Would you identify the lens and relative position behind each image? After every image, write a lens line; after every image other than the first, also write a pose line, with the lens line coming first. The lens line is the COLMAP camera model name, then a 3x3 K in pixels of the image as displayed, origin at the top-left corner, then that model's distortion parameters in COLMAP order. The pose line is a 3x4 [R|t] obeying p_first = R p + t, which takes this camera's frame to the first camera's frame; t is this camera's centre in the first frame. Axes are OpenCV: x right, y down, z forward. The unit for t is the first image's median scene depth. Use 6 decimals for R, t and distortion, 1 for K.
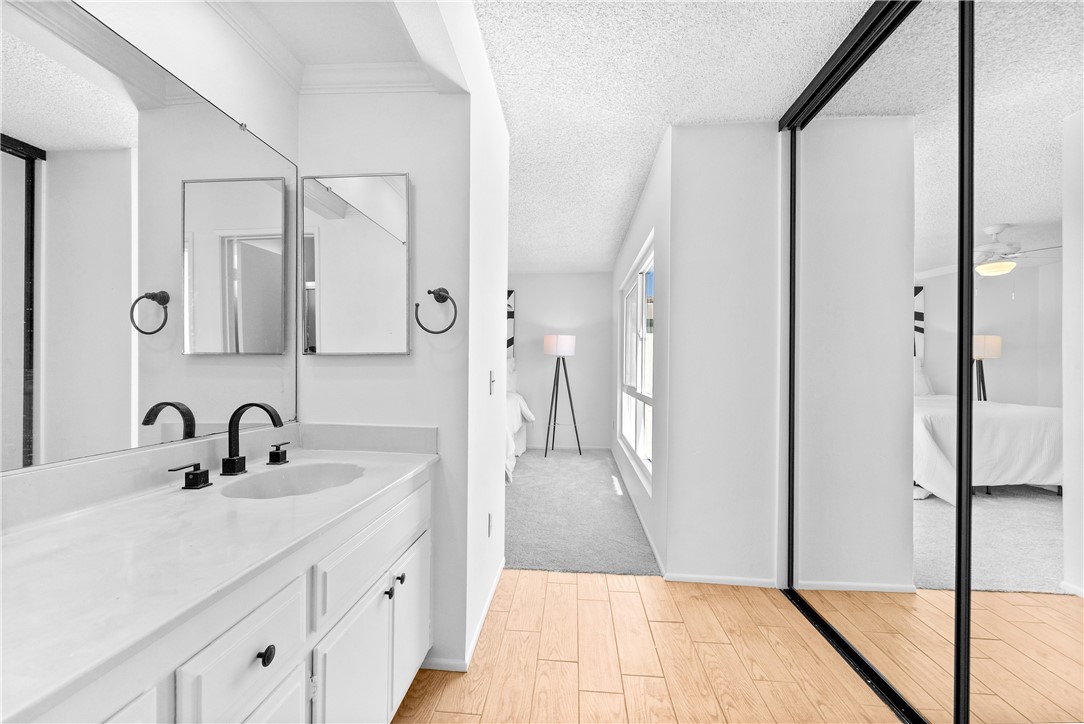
lens RADIAL K [[435.1, 0, 535.1], [0, 435.1, 365.5], [0, 0, 1]] dist [0.000164, -0.000023]
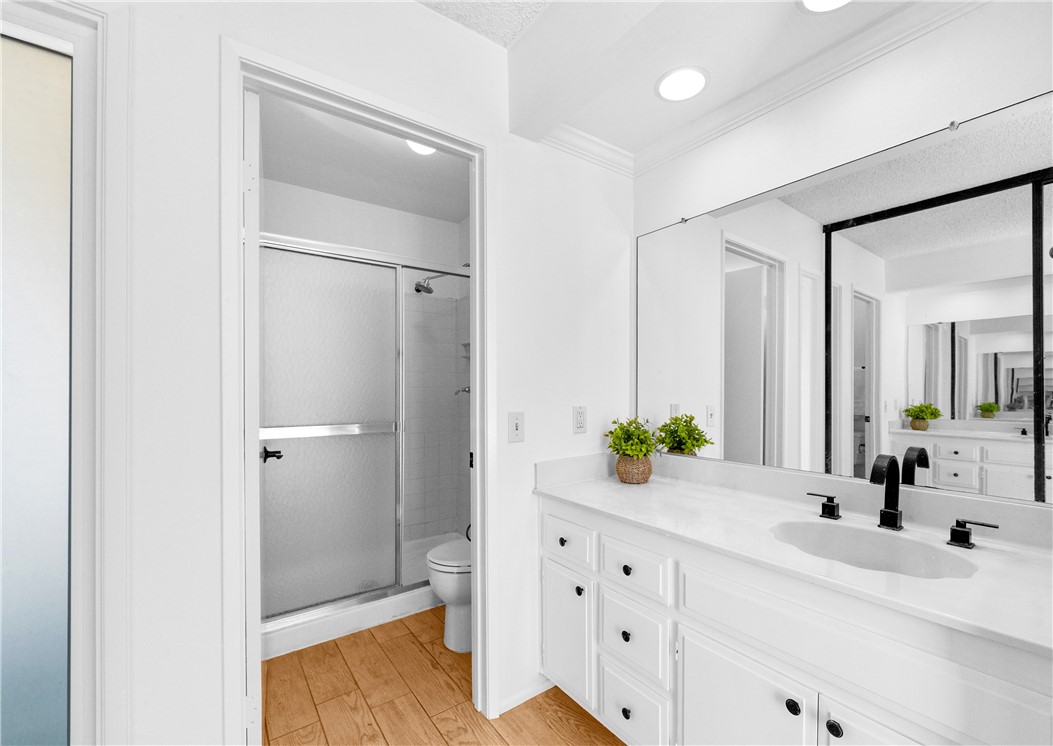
lens RADIAL K [[443.4, 0, 525.5], [0, 443.4, 384.6], [0, 0, 1]] dist [0.000243, 0.000002]
pose [[-0.755837, -0.008540, -0.654704, 0.642639], [-0.003303, 0.999952, -0.009231, -0.062086], [0.654751, -0.004814, -0.755829, 1.474003]]
